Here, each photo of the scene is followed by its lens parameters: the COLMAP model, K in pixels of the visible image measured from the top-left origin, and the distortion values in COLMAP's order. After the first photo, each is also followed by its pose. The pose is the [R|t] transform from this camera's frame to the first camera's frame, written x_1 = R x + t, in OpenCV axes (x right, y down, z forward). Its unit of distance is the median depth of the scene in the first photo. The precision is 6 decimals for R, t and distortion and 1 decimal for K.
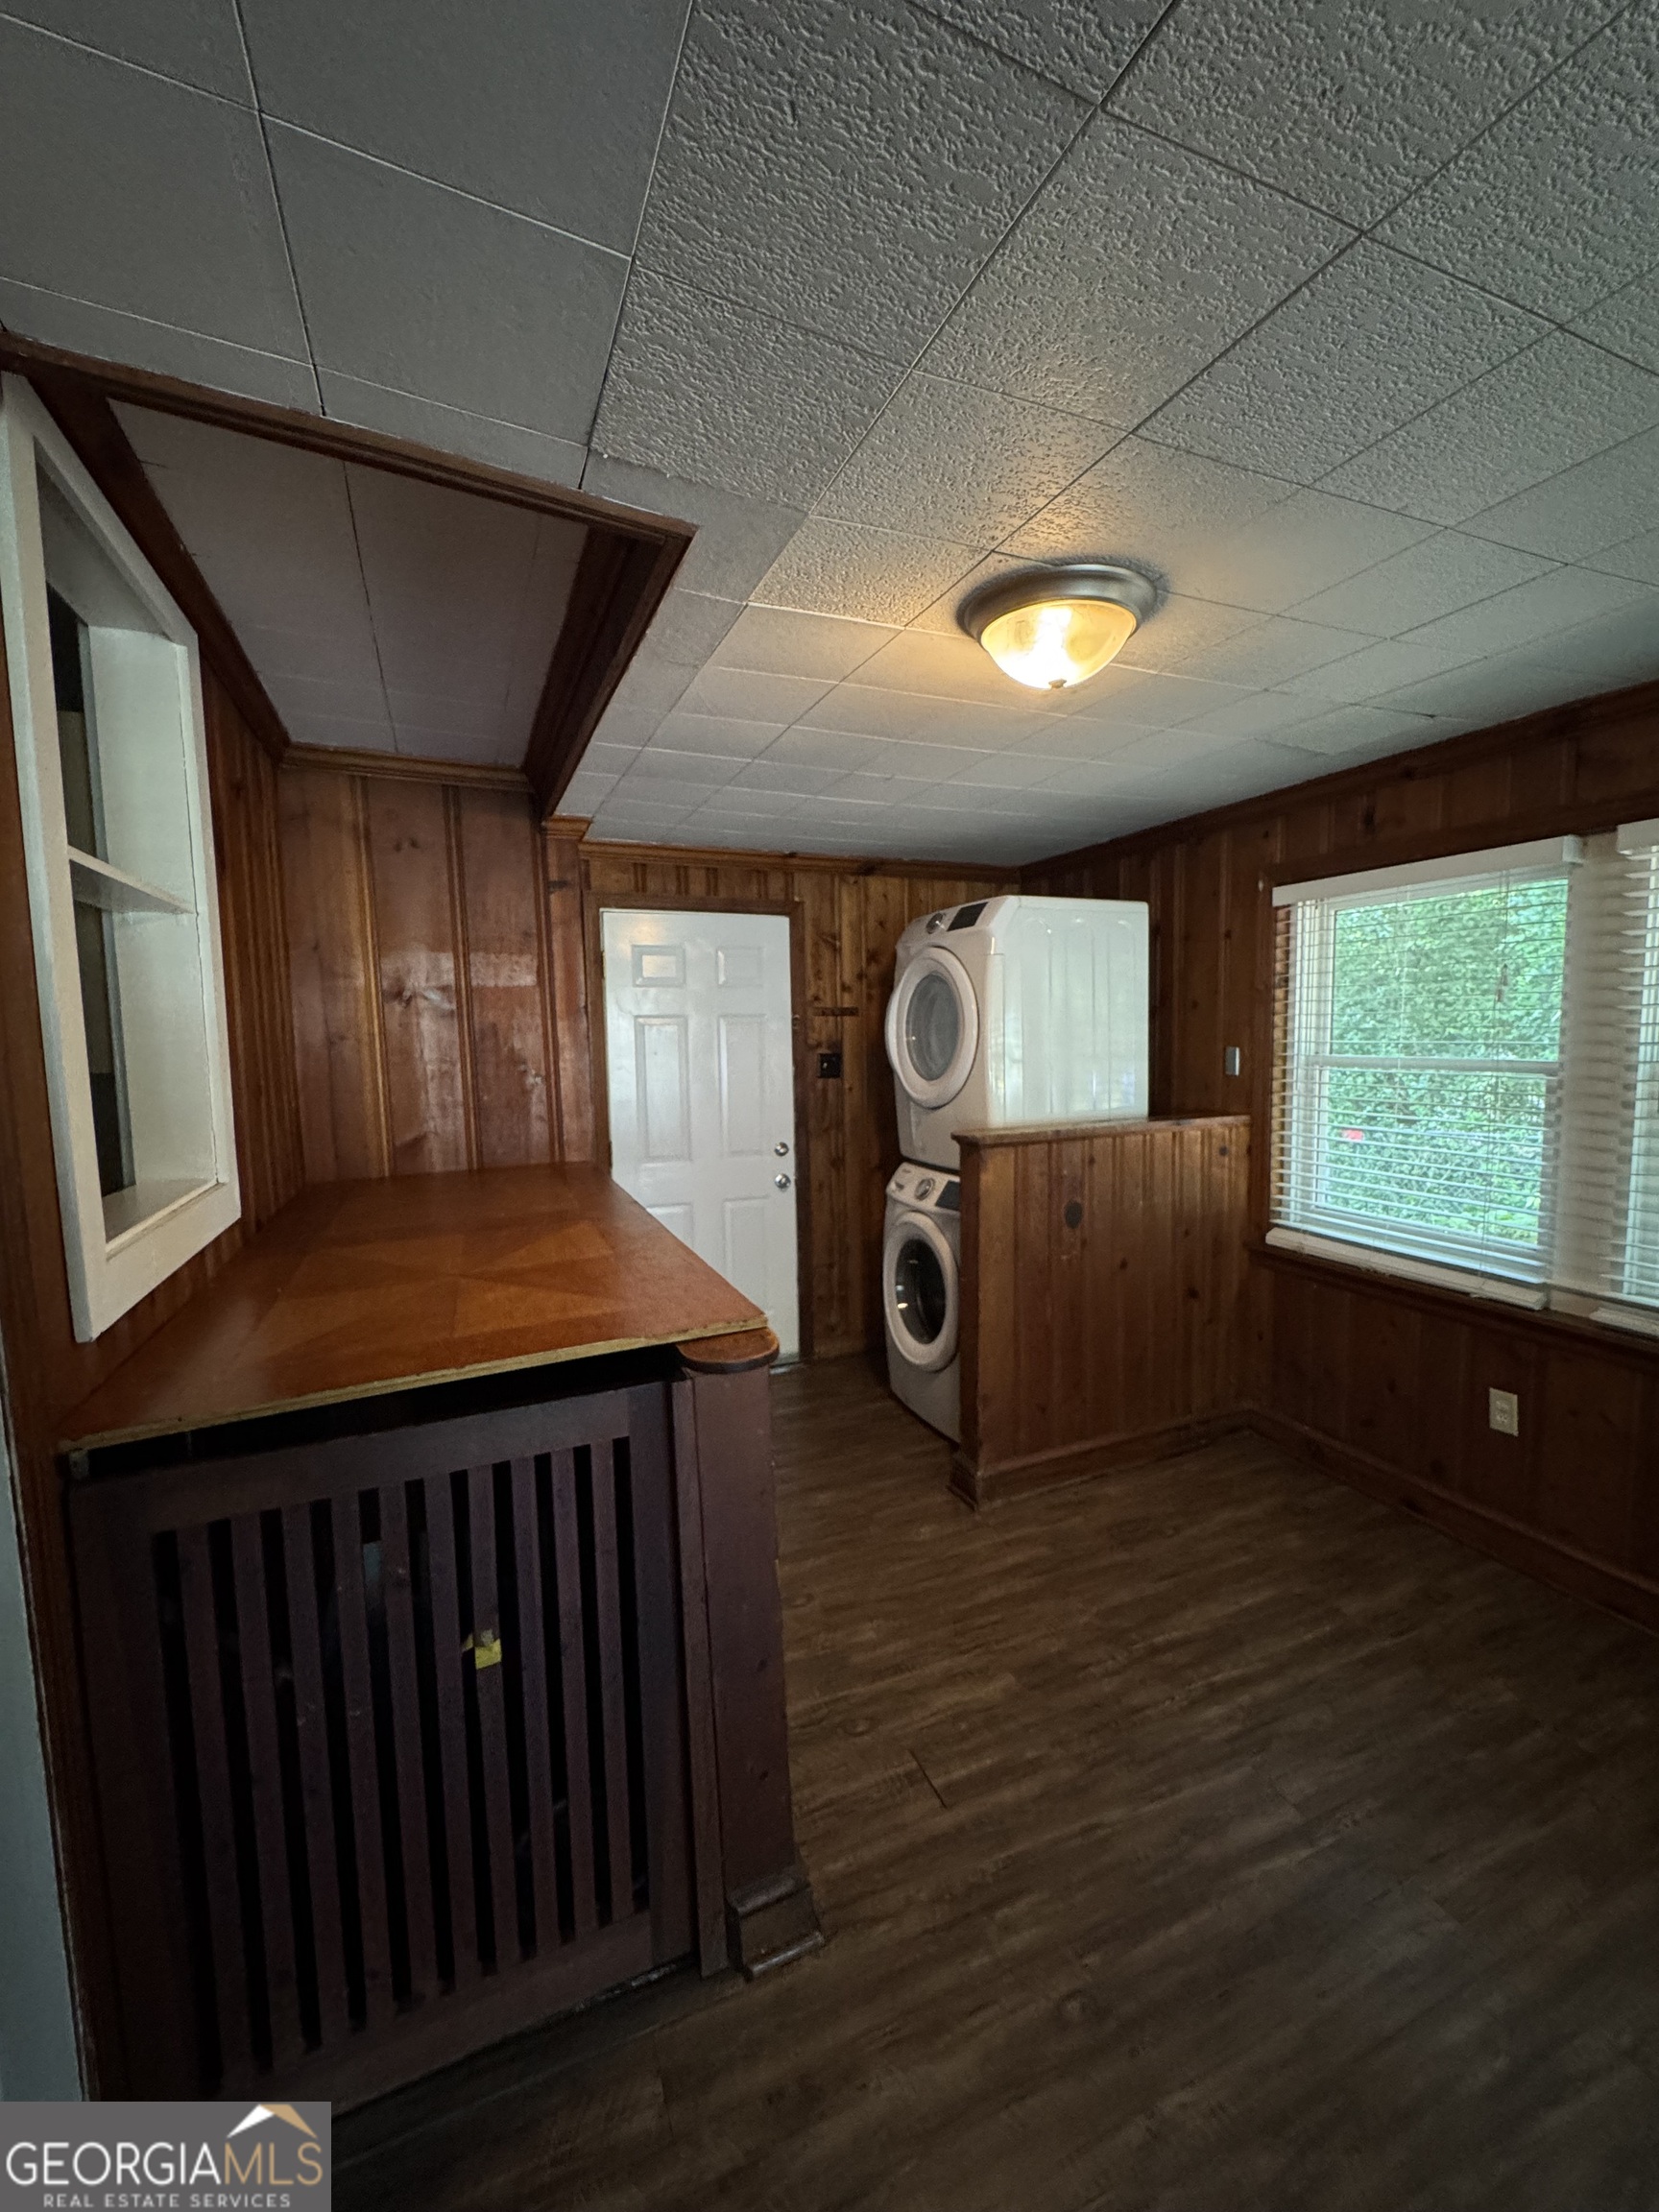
lens RADIAL K [[885.4, 0, 829.5], [0, 885.4, 1106.0], [0, 0, 1]] dist [-0.000760, 0.000972]
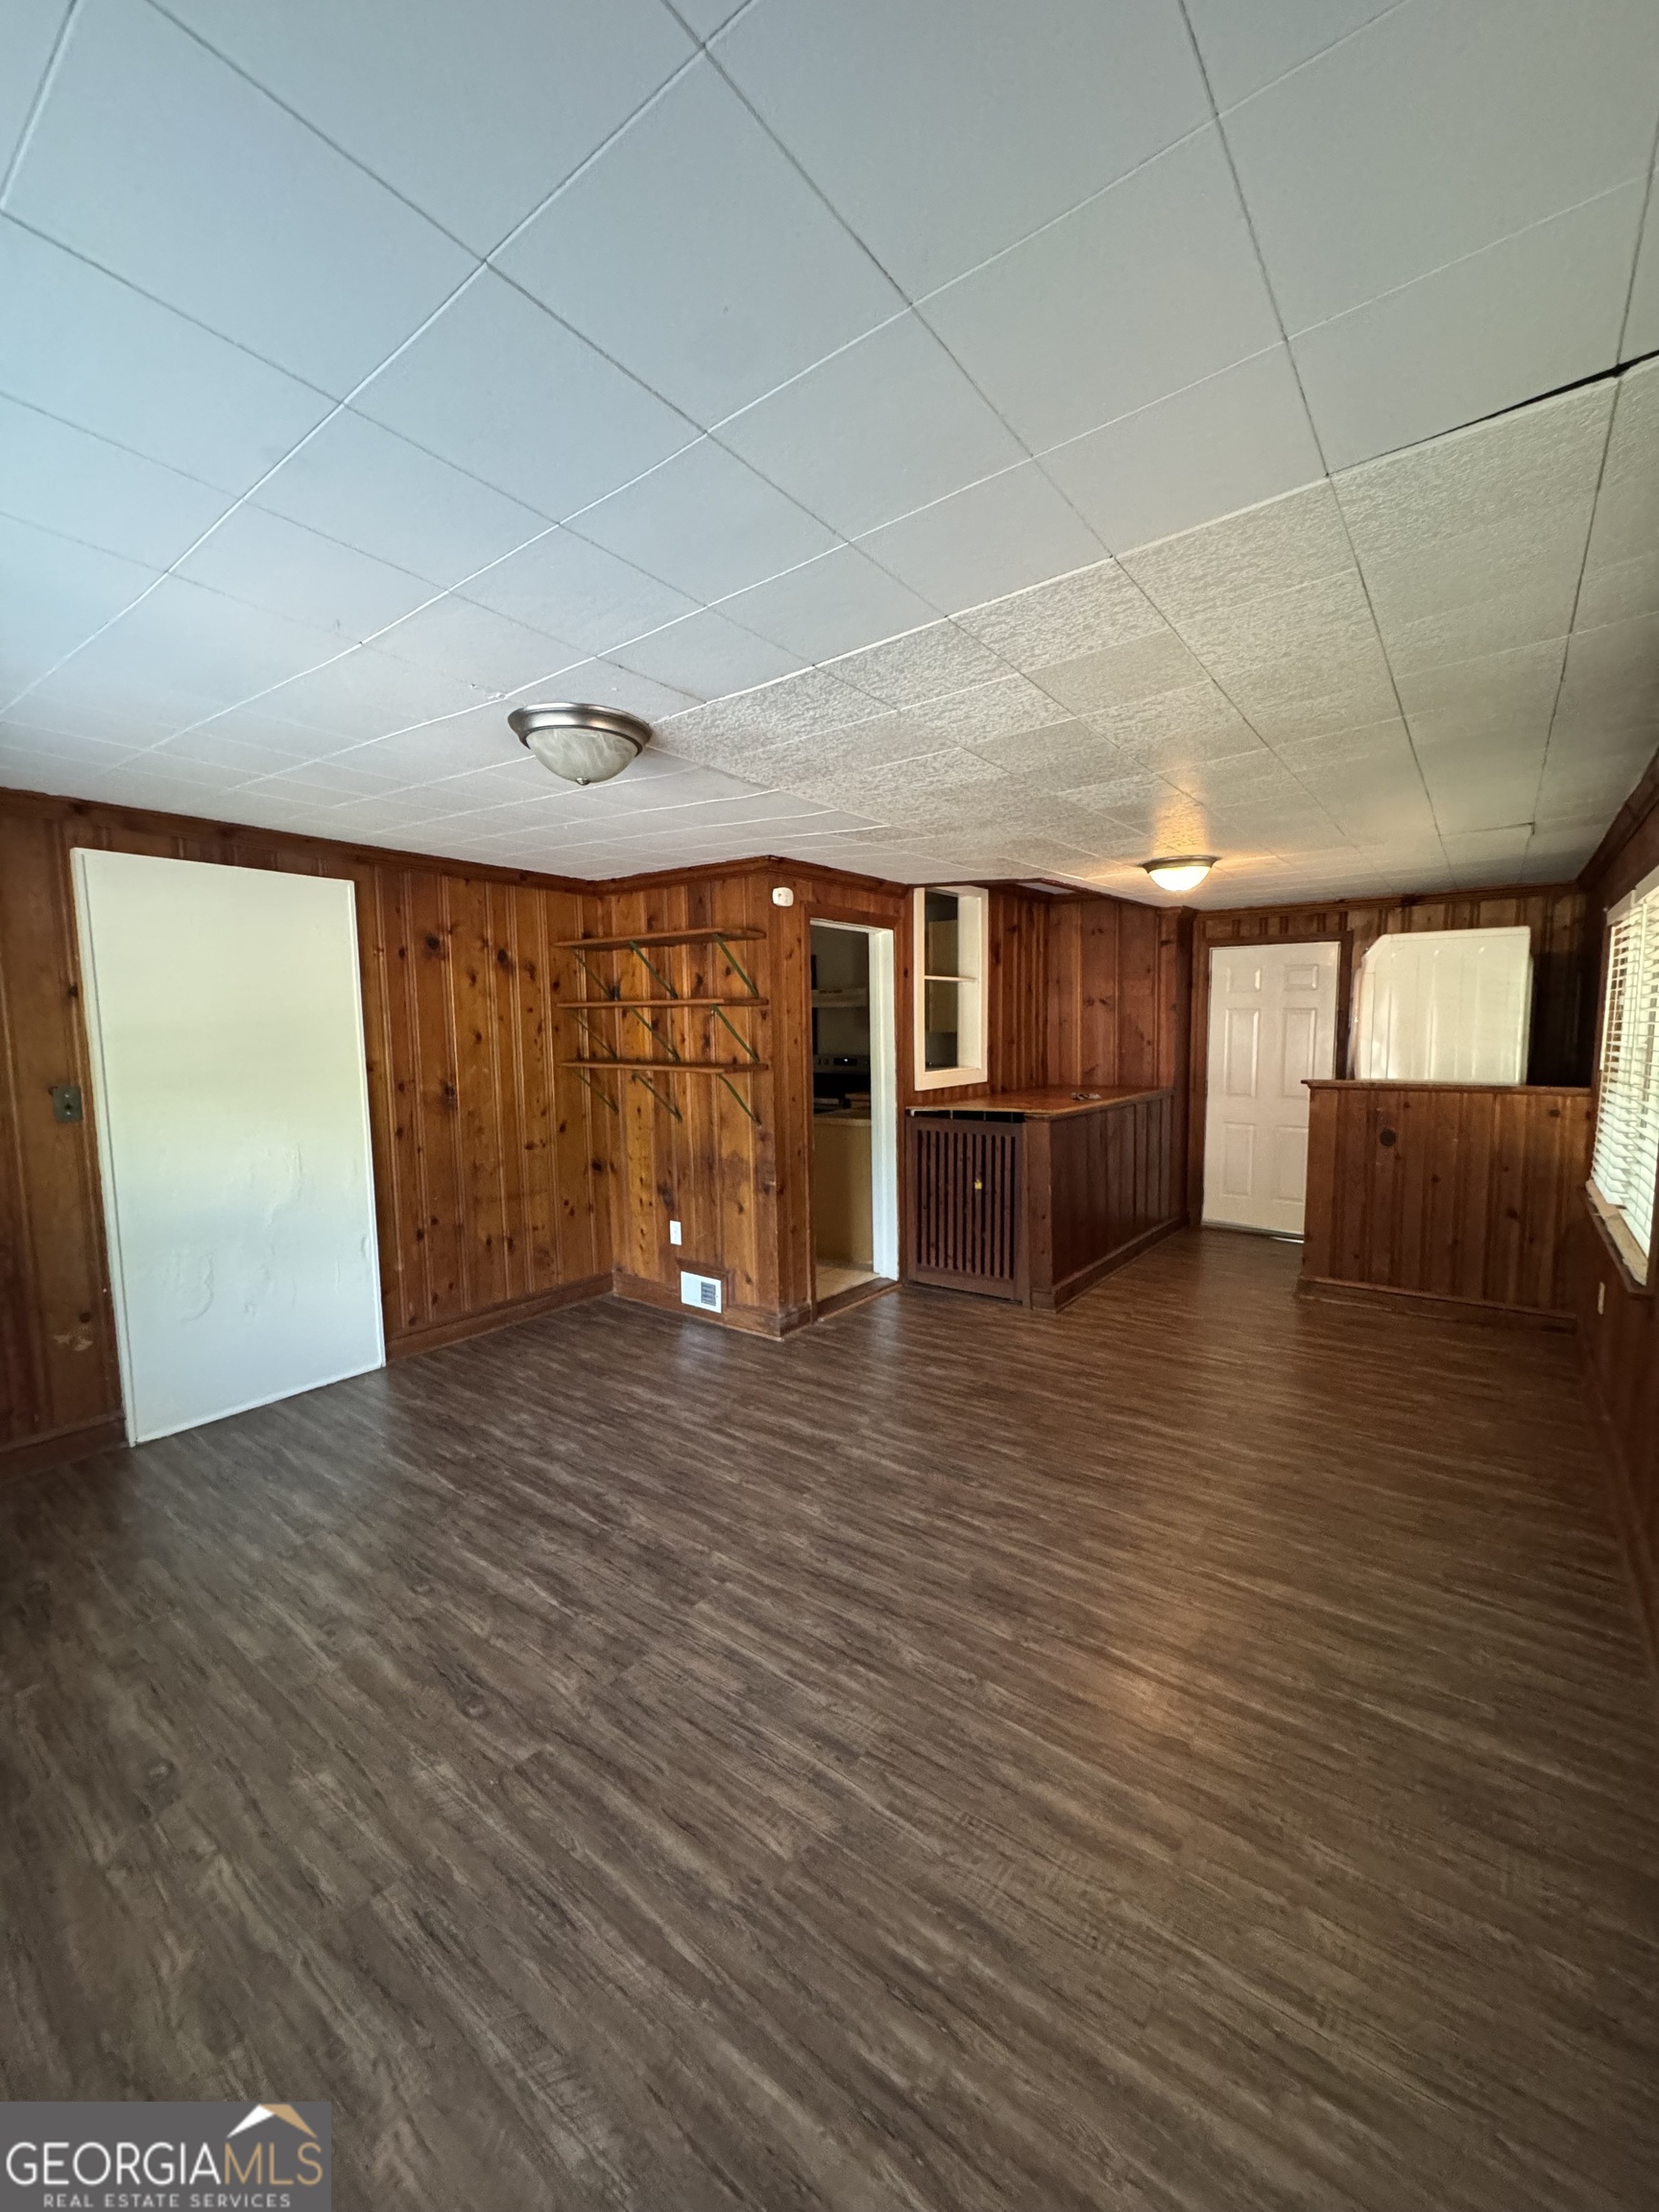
lens RADIAL K [[885.4, 0, 829.5], [0, 885.4, 1106.0], [0, 0, 1]] dist [-0.000760, 0.000972]
pose [[0.498313, 0.093607, -0.861929, 1.787236], [-0.075179, 0.995075, 0.064602, 0.062246], [0.863732, 0.032607, 0.502896, -1.030139]]
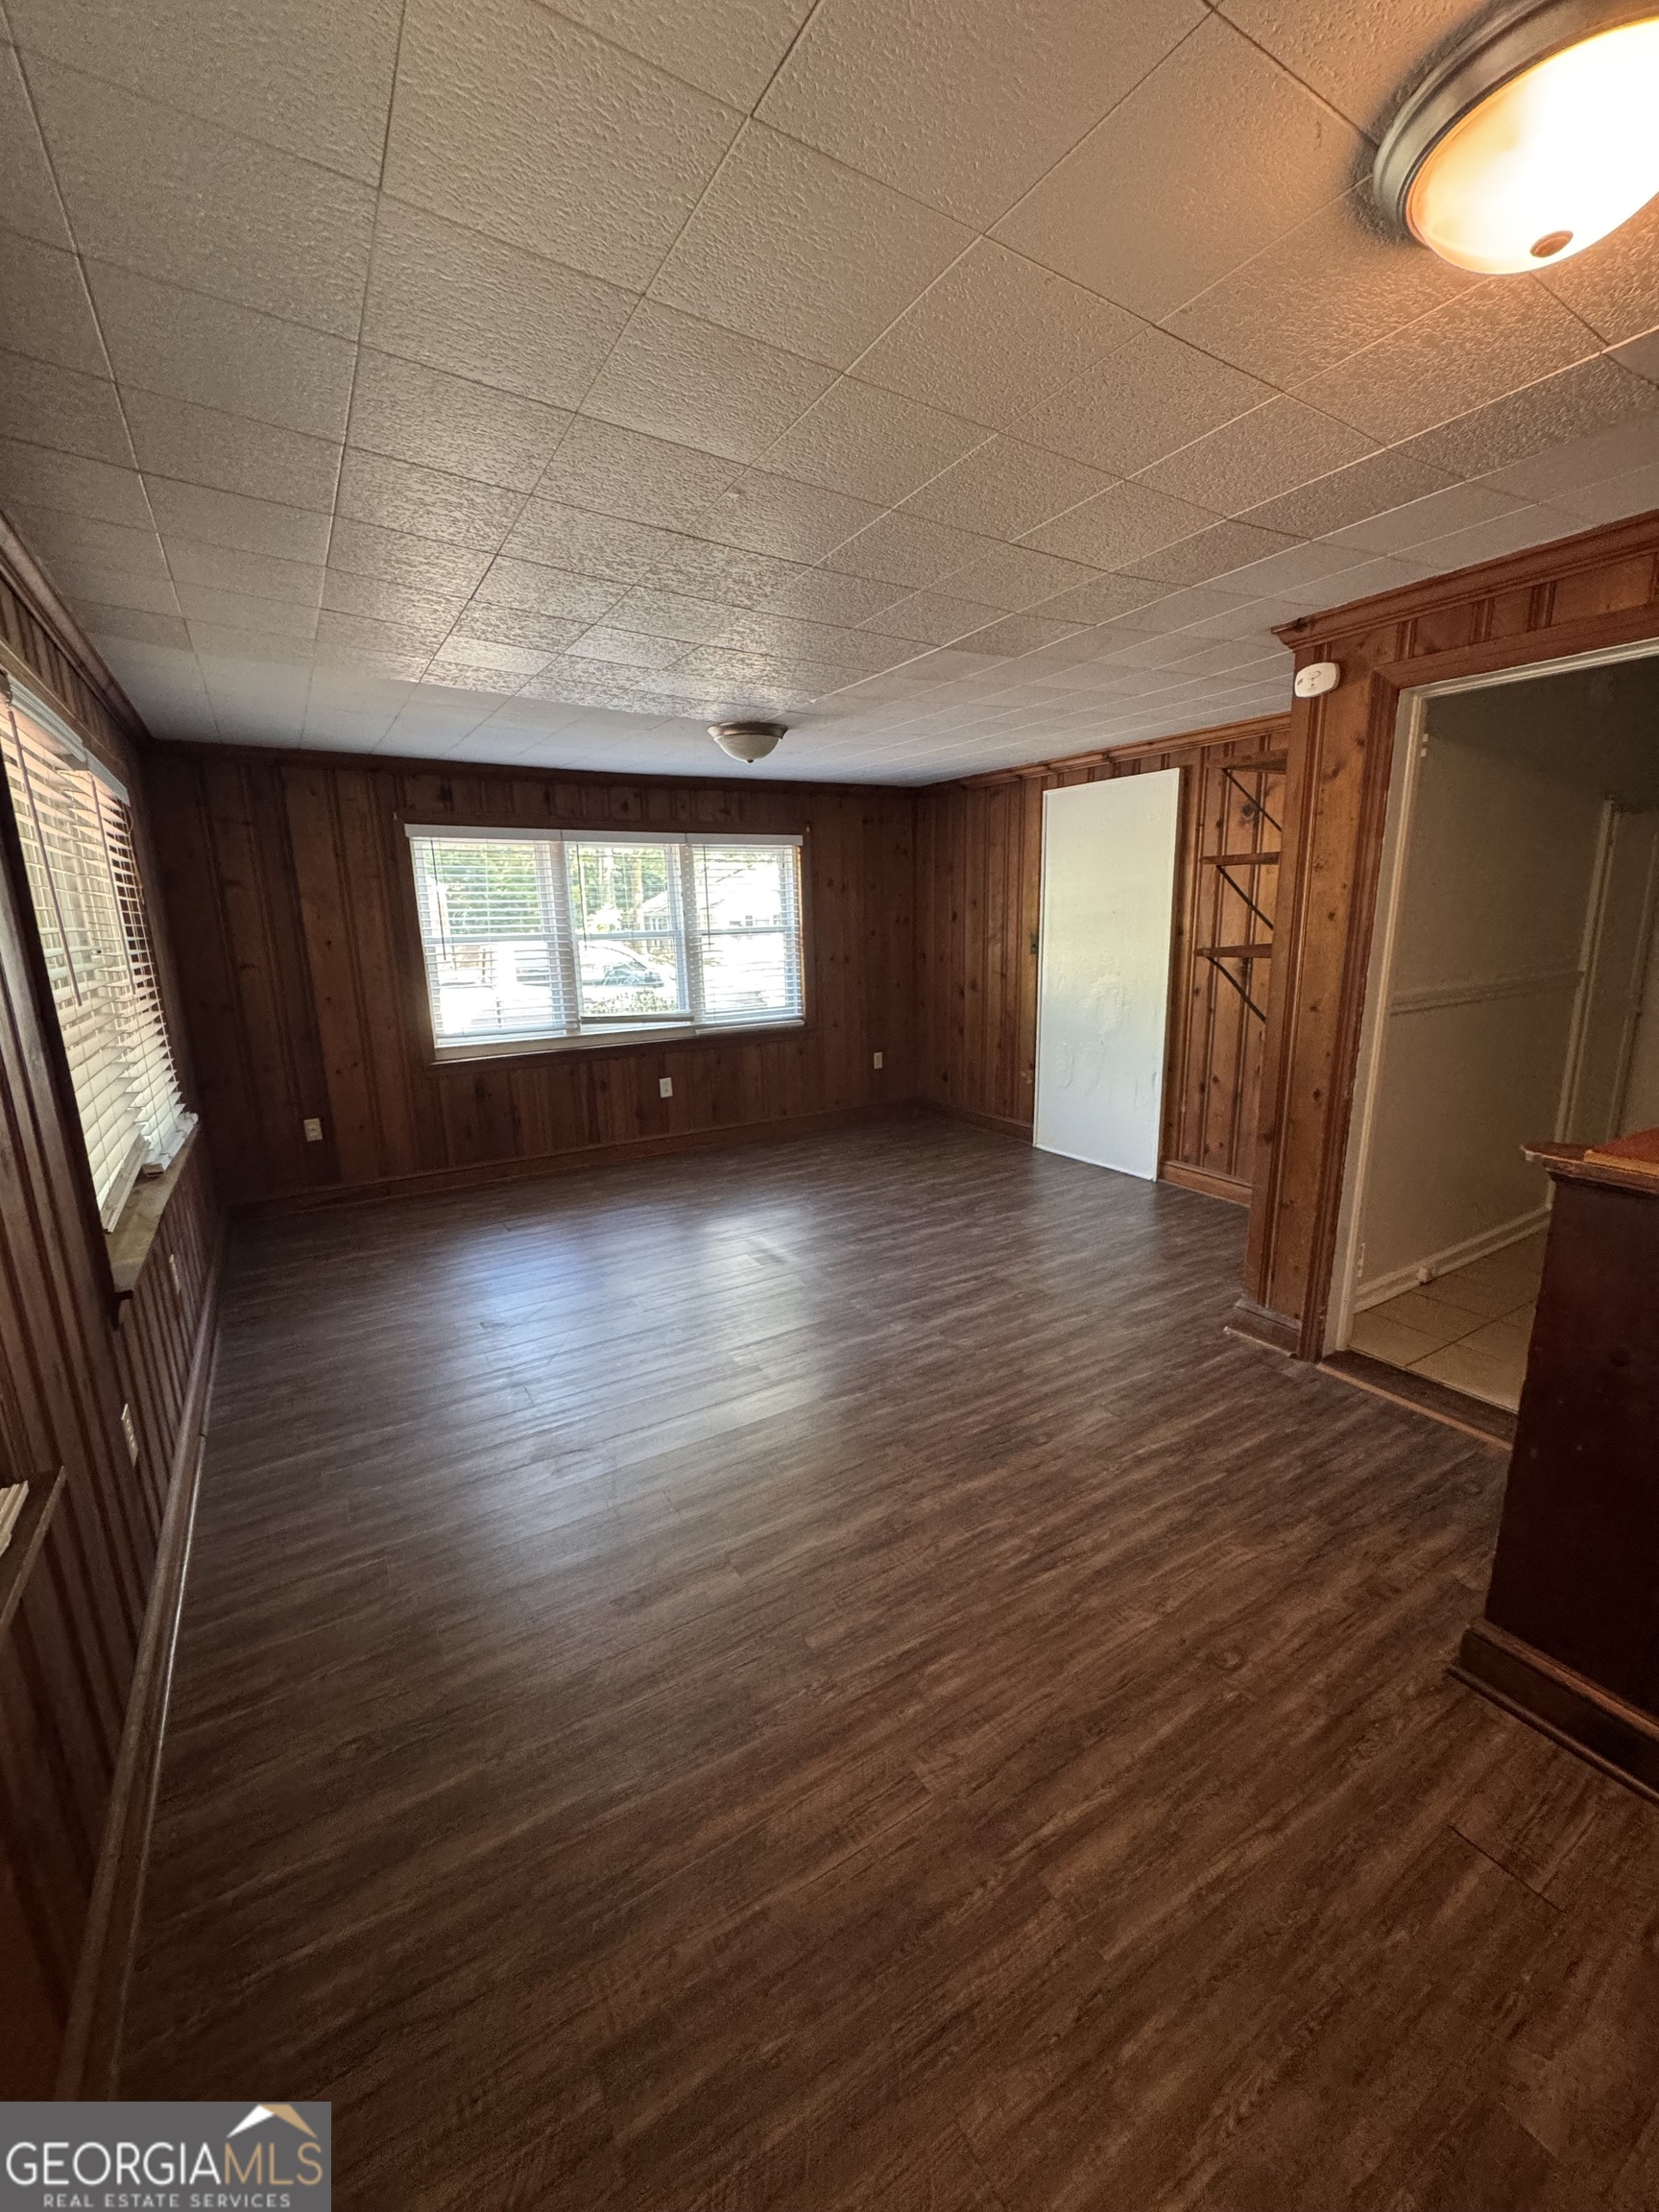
lens RADIAL K [[885.4, 0, 829.5], [0, 885.4, 1106.0], [0, 0, 1]] dist [-0.000760, 0.000972]
pose [[-0.987596, 0.068146, -0.141459, 0.737289], [0.022412, 0.952866, 0.302562, -0.111512], [0.155409, 0.295639, -0.942574, 1.417189]]
